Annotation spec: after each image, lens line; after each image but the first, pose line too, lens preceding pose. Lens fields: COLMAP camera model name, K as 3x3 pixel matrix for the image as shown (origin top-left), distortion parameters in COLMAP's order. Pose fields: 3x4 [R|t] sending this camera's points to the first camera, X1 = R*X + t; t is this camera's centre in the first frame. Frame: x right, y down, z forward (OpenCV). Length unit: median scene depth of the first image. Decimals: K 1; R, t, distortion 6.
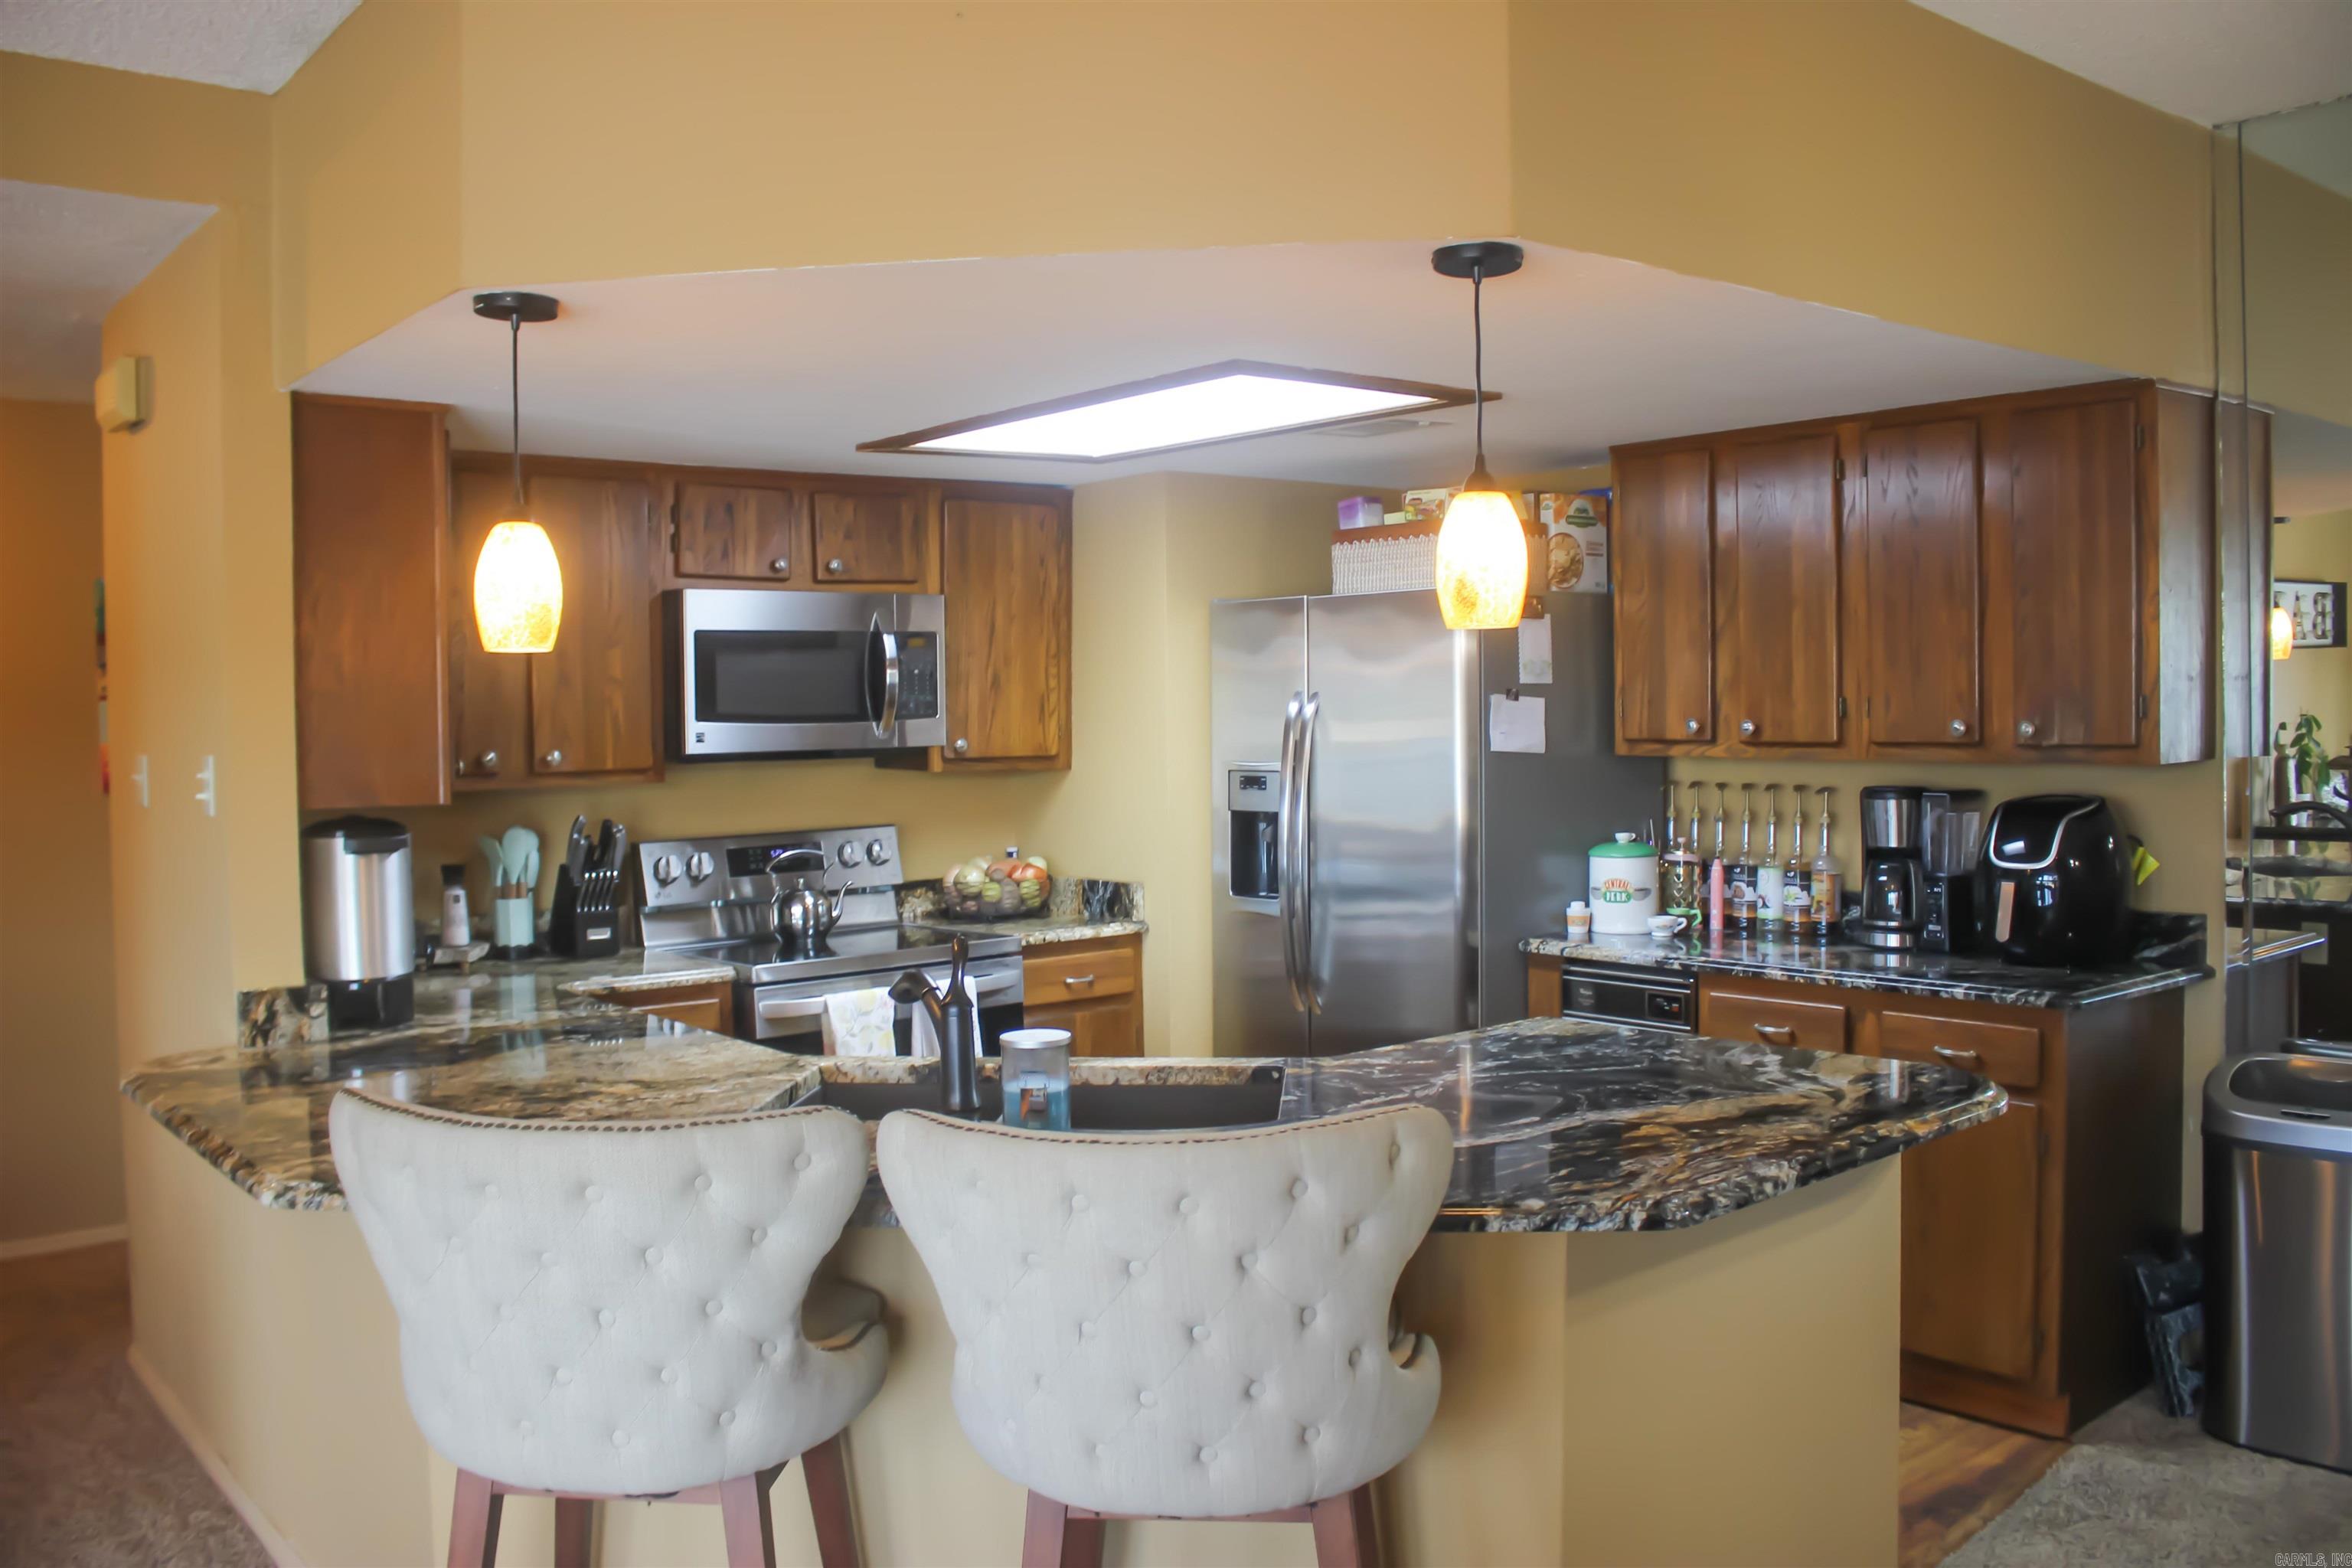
lens RADIAL K [[1900.2, 0, 1172.1], [0, 1900.2, 767.9], [0, 0, 1]] dist [-0.160717, 0.130307]
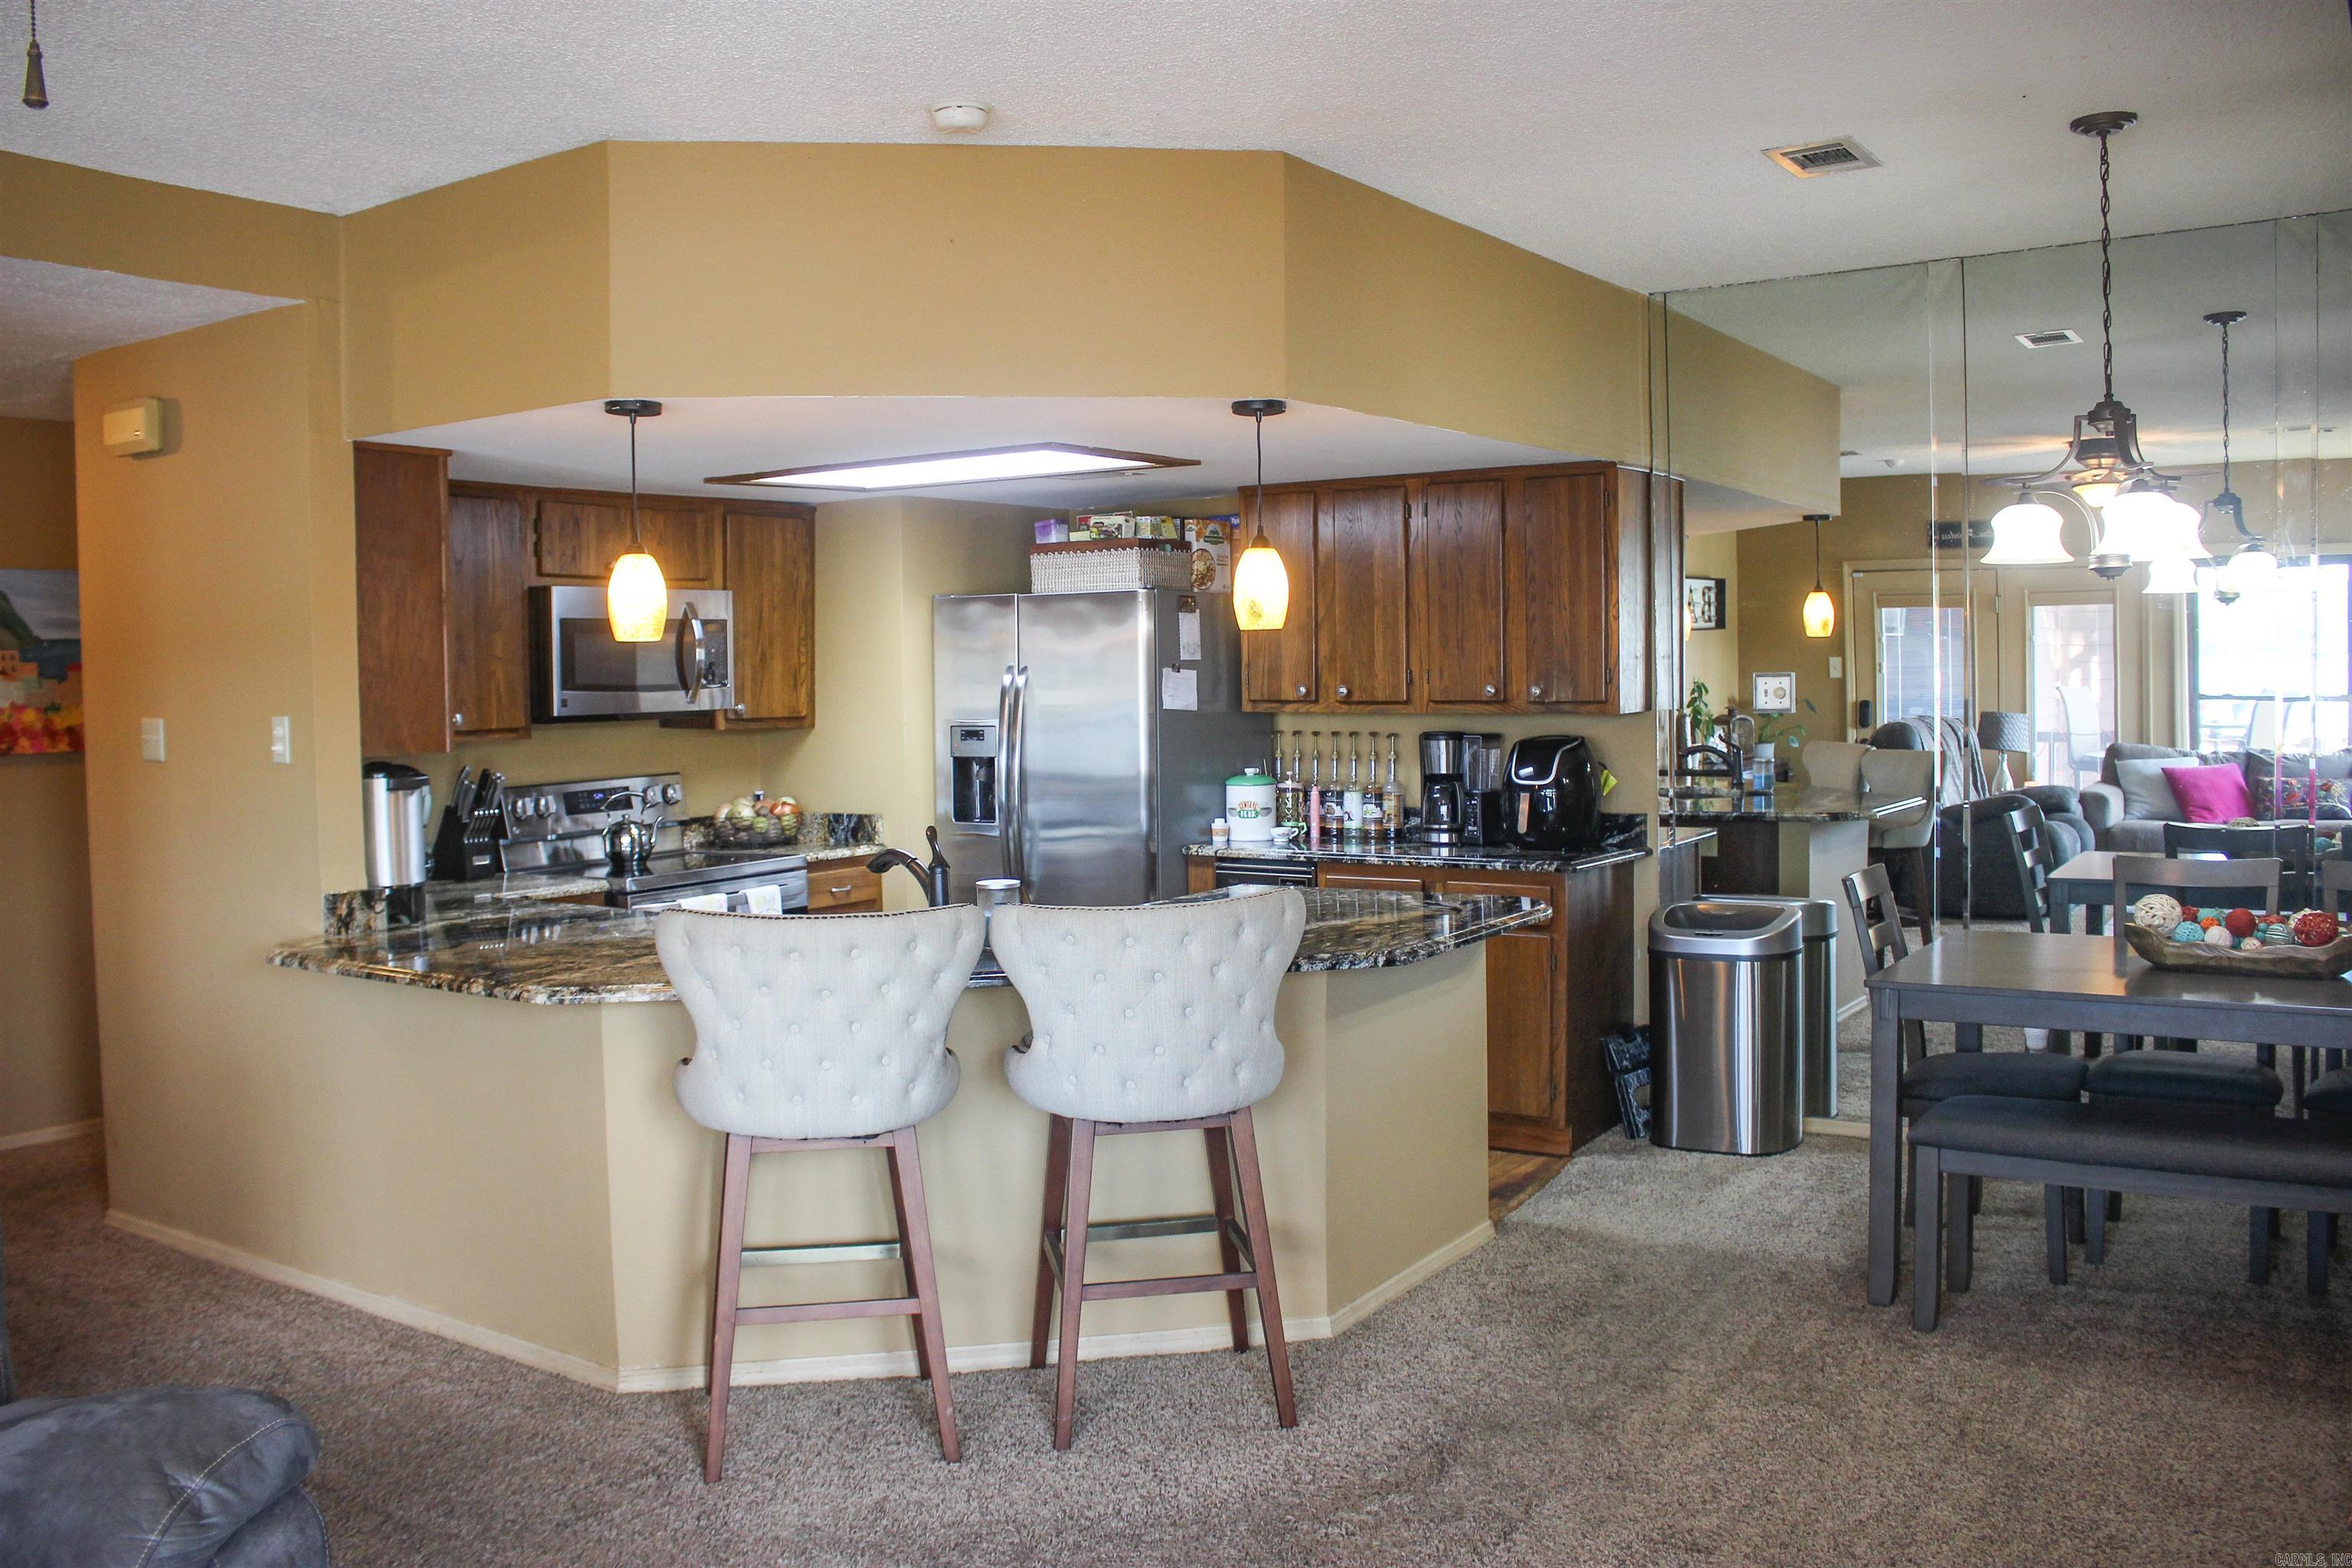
lens RADIAL K [[1900.2, 0, 1172.1], [0, 1900.2, 767.9], [0, 0, 1]] dist [-0.160717, 0.130307]
pose [[0.958586, -0.014559, 0.284432, -0.217428], [0.010069, 0.999801, 0.017241, 0.010057], [-0.284626, -0.013663, 0.958541, -0.326839]]
